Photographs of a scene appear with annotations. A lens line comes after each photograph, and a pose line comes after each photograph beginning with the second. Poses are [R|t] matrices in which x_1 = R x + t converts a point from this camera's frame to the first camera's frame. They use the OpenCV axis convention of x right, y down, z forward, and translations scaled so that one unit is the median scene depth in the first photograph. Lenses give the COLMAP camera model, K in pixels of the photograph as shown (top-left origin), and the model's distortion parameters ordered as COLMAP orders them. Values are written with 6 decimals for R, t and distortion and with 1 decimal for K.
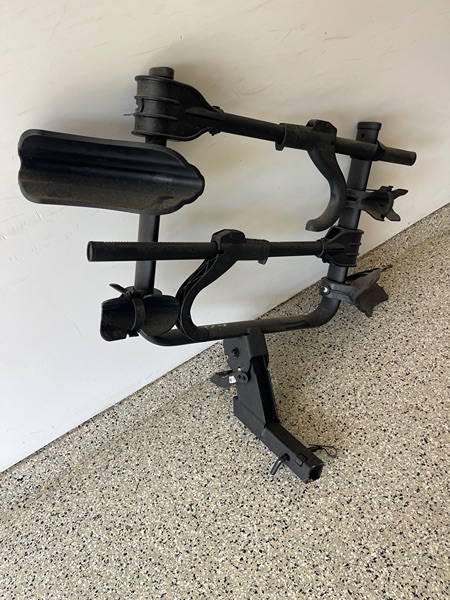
lens RADIAL K [[434.1, 0, 227.2], [0, 434.1, 299.8], [0, 0, 1]] dist [0.019623, -0.033770]
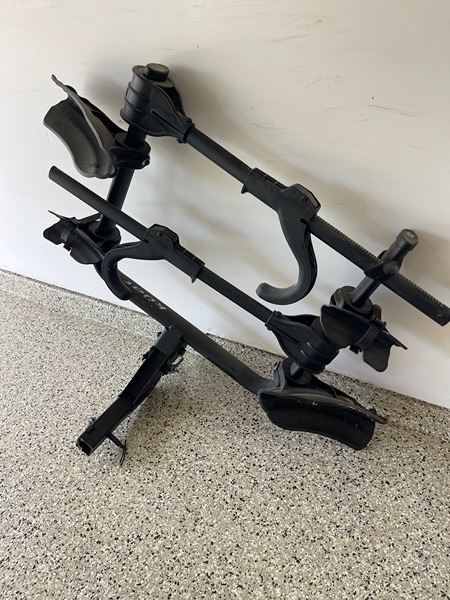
lens RADIAL K [[434.1, 0, 227.1], [0, 434.1, 300.1], [0, 0, 1]] dist [0.019623, -0.033770]
pose [[0.479983, 0.636490, -0.603735, 0.786818], [-0.582312, 0.745876, 0.323392, -0.443077], [0.656147, 0.196340, 0.728643, 0.343130]]
